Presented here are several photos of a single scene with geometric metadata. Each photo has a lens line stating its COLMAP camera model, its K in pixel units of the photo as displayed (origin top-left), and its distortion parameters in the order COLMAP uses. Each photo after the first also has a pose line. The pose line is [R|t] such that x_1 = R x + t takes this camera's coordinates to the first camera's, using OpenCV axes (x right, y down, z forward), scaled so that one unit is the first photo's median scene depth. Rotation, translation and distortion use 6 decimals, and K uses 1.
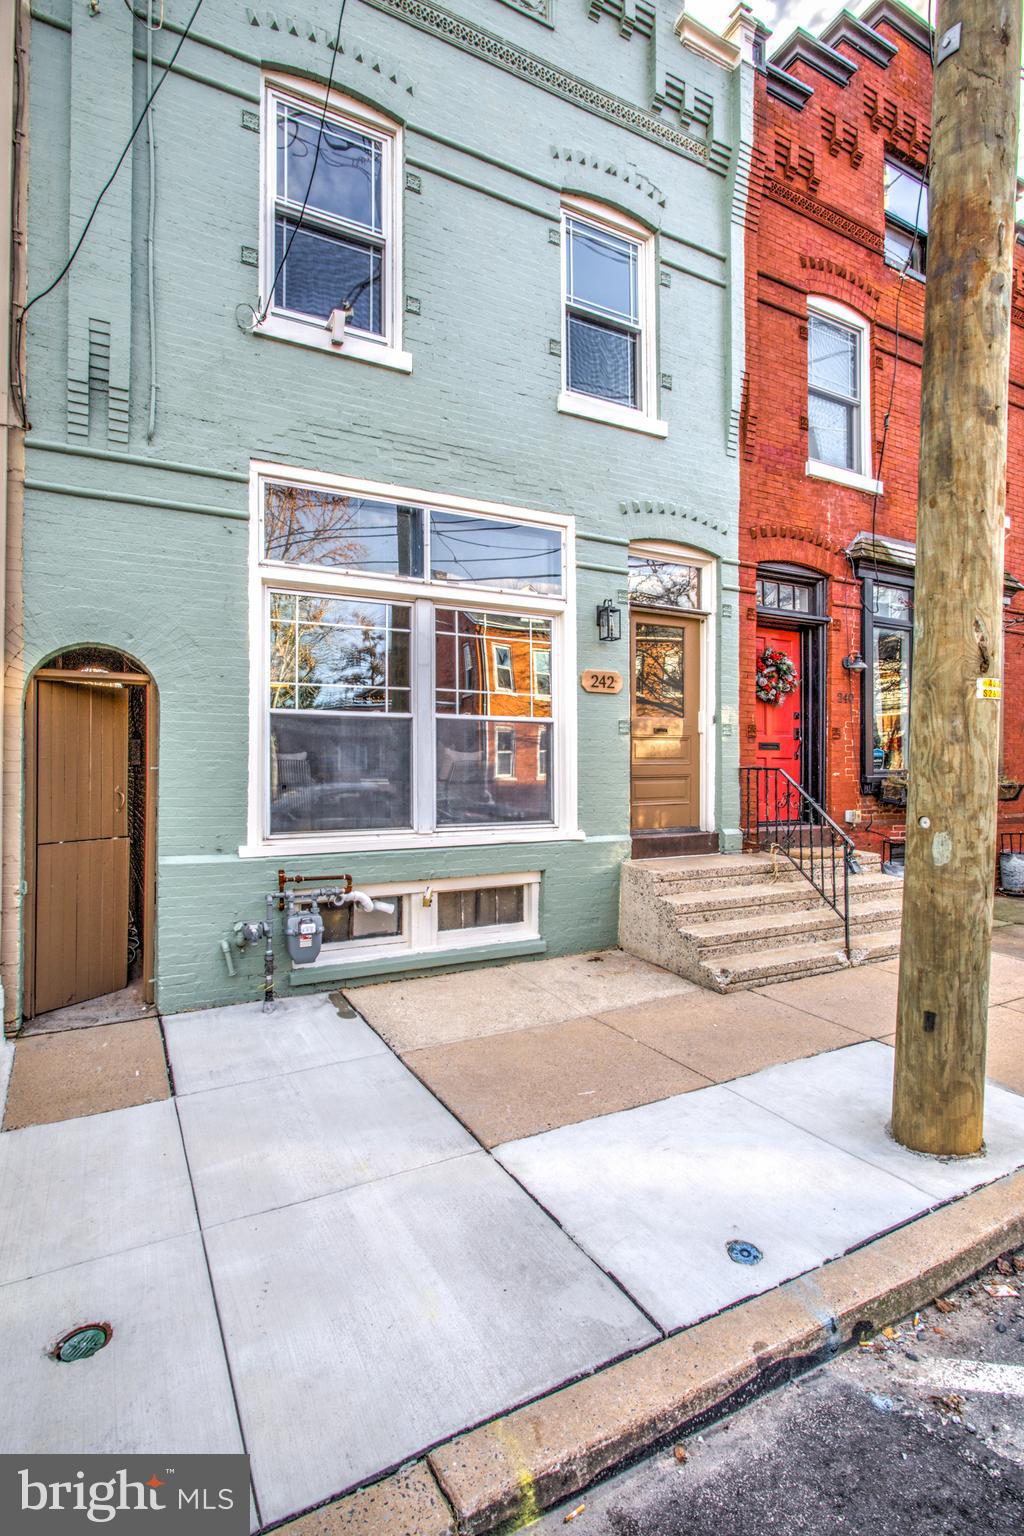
lens RADIAL K [[747.1, 0, 463.9], [0, 747.1, 766.3], [0, 0, 1]] dist [-0.010856, 0.002545]
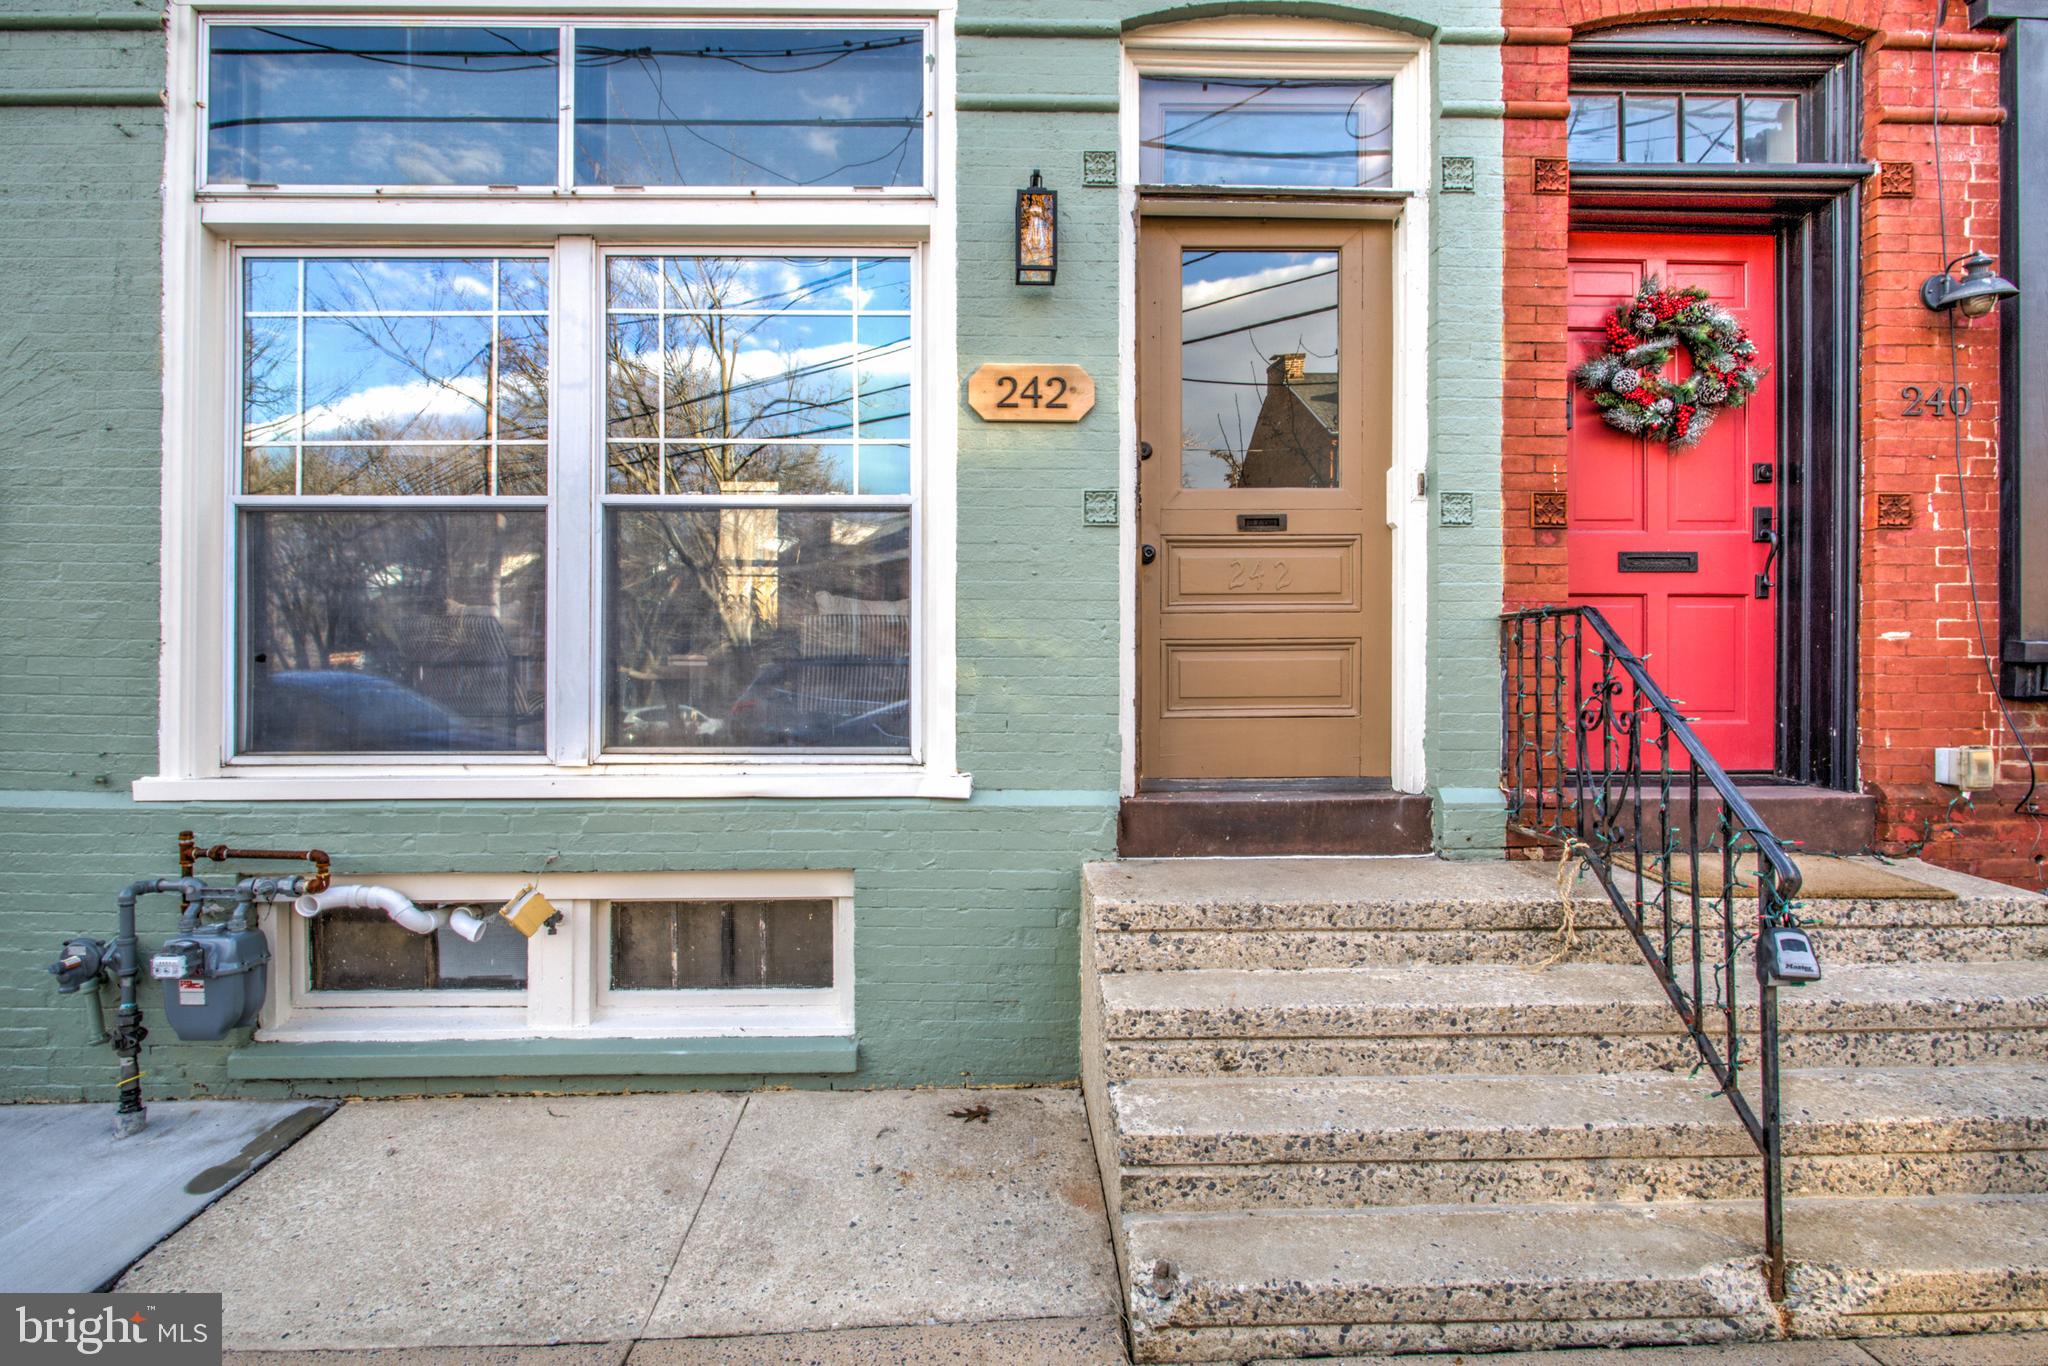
lens RADIAL K [[996.1, 0, 971.0], [0, 996.1, 681.0], [0, 0, 1]] dist [-0.010856, 0.002545]
pose [[0.908109, 0.000864, -0.418732, 0.407445], [0.000569, 0.999994, 0.003298, 0.037714], [0.418733, -0.003233, 0.908104, 0.566222]]
